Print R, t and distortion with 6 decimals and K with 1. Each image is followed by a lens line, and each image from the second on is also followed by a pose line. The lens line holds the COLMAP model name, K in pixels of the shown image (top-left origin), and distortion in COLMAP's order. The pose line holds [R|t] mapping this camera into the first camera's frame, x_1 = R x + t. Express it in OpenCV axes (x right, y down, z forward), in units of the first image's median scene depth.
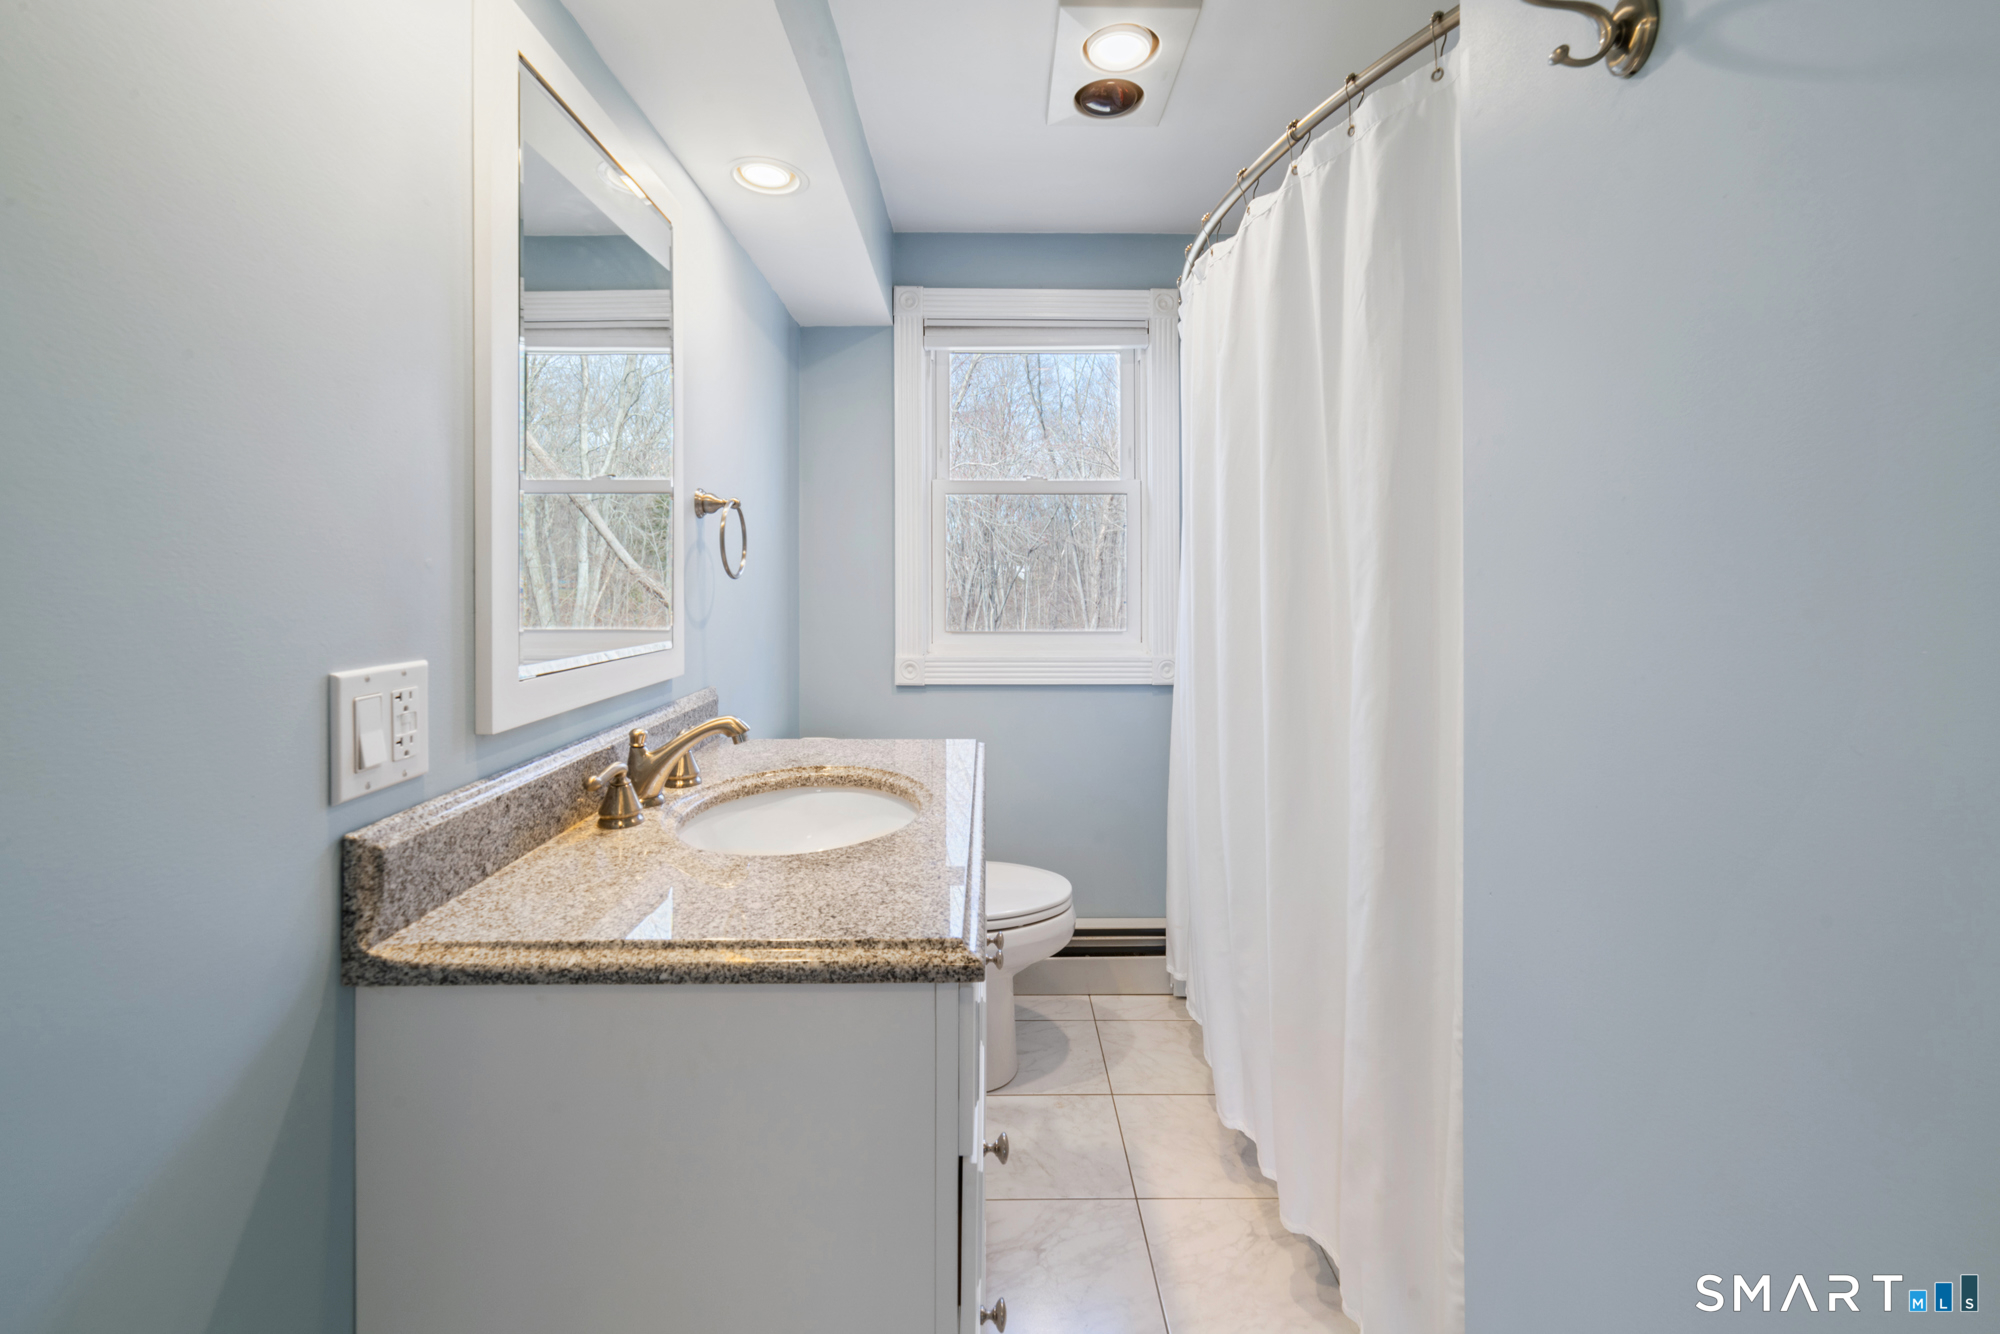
lens RADIAL K [[793.7, 0, 997.9], [0, 793.7, 615.8], [0, 0, 1]] dist [-0.001431, -0.000029]
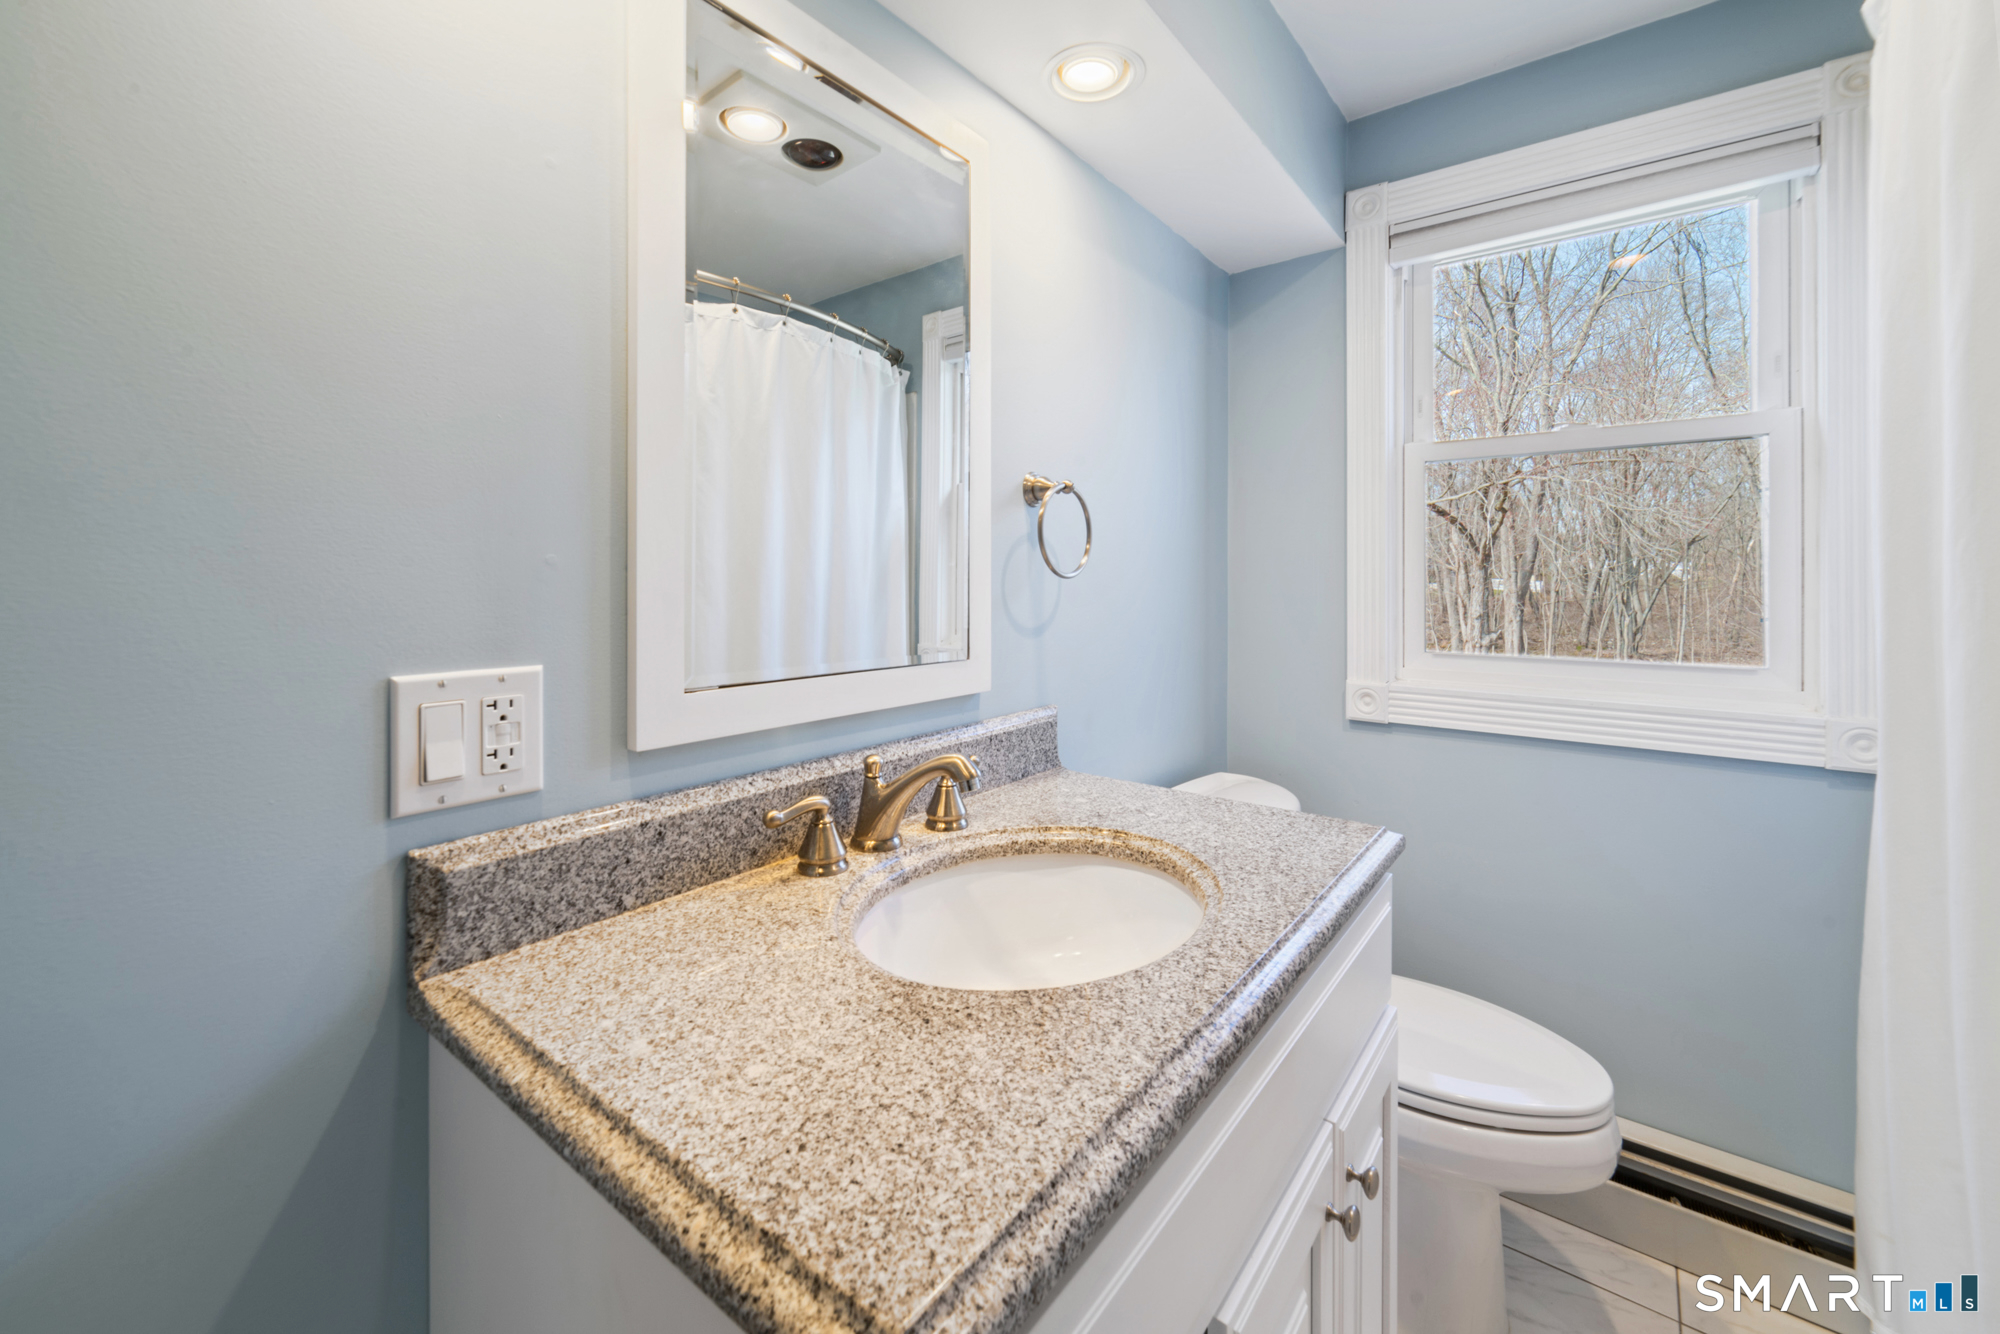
lens RADIAL K [[808.7, 0, 1001.4], [0, 808.7, 595.3], [0, 0, 1]] dist [-0.003925, -0.000222]
pose [[0.786056, 0.012800, -0.618023, 0.258672], [-0.029554, 0.999420, -0.016890, -0.024036], [0.617448, 0.031542, 0.785979, 0.571824]]
